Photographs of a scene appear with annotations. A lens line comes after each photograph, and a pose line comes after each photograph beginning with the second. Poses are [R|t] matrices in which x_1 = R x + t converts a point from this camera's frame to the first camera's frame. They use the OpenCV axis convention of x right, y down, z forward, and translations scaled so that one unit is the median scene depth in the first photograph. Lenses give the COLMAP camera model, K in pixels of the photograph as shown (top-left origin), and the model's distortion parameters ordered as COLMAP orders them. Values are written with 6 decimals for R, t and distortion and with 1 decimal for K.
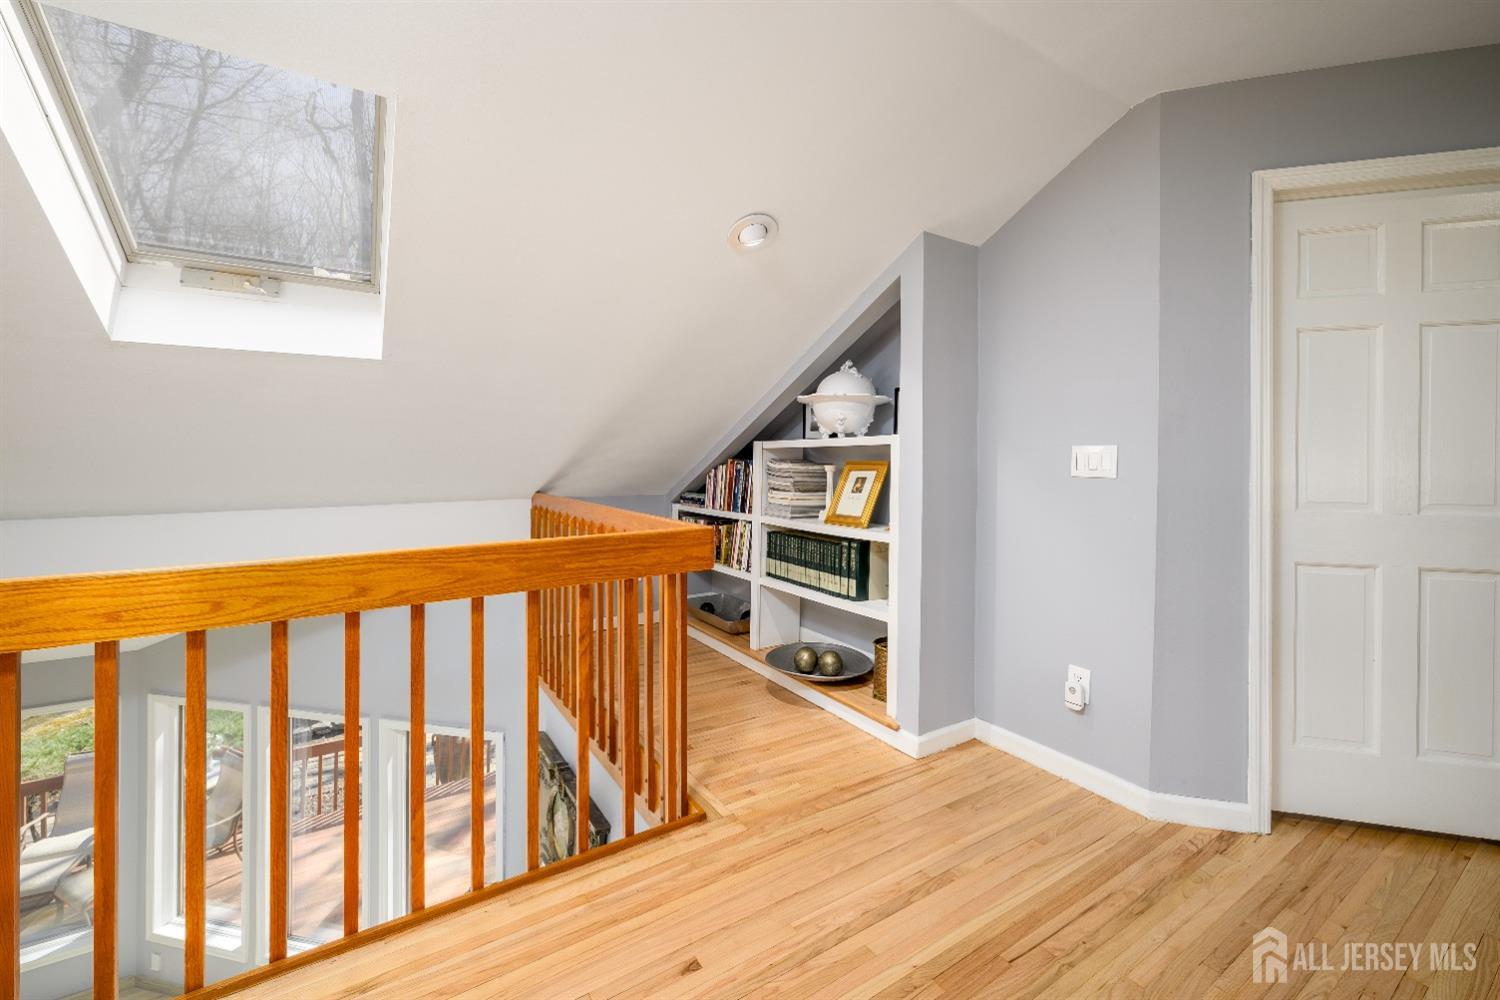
lens RADIAL K [[609.8, 0, 752.3], [0, 609.8, 473.0], [0, 0, 1]] dist [-0.000633, 0.000098]
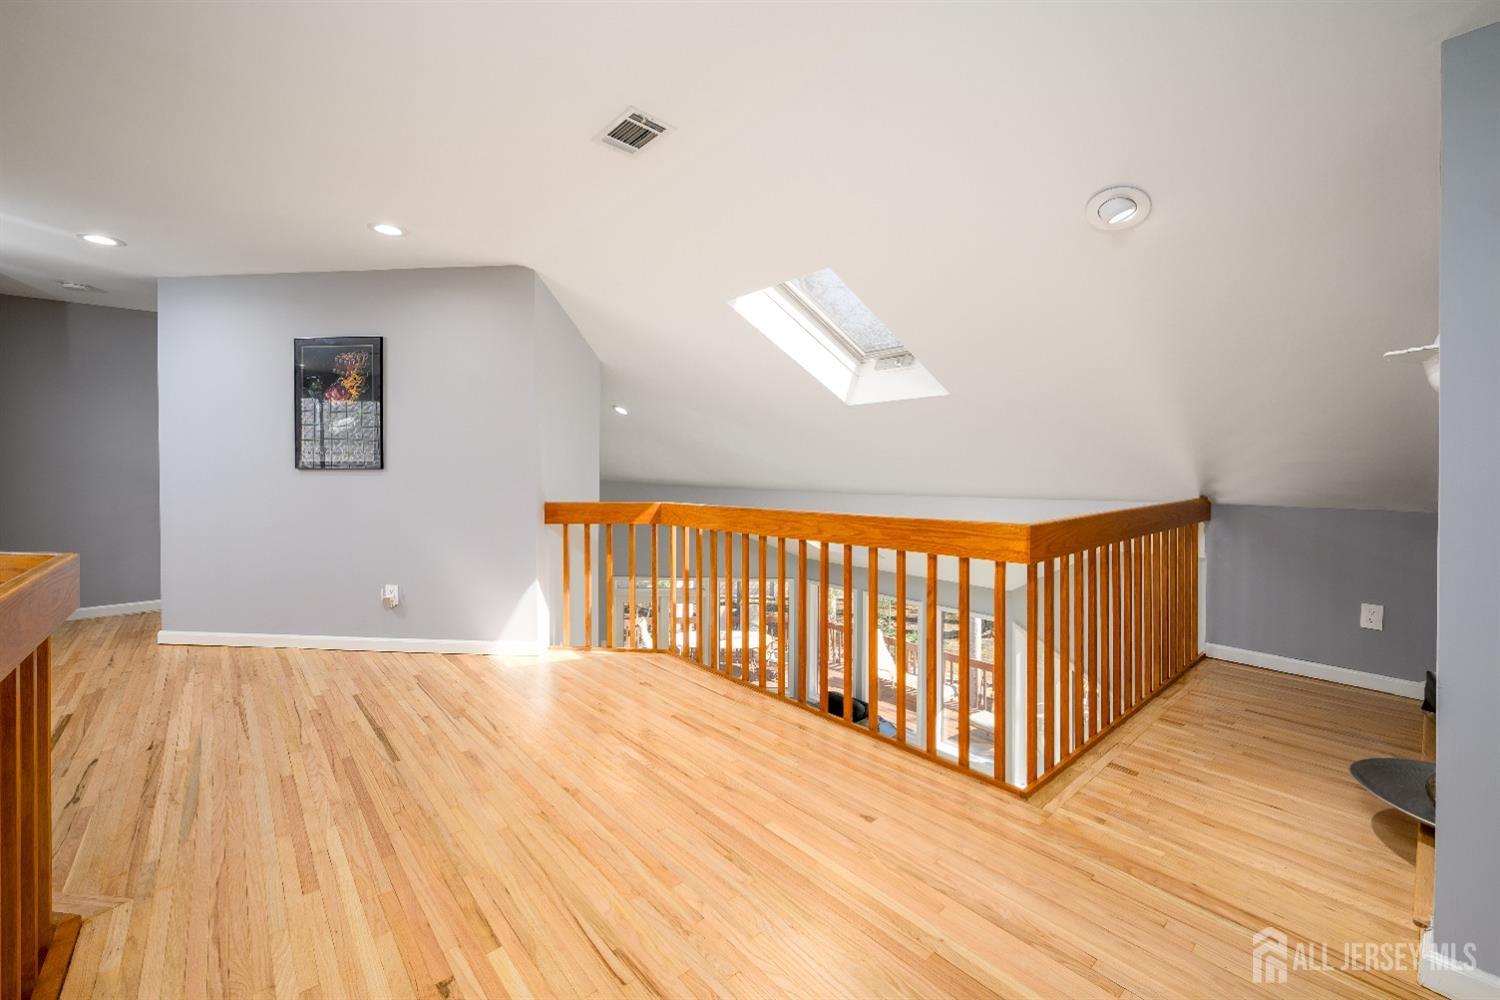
lens RADIAL K [[609.8, 0, 752.3], [0, 609.8, 473.0], [0, 0, 1]] dist [-0.000633, 0.000098]
pose [[0.149919, 0.011440, -0.988632, 0.912395], [-0.011130, 0.999889, 0.009883, -0.005854], [0.988636, 0.009522, 0.150030, 0.369574]]
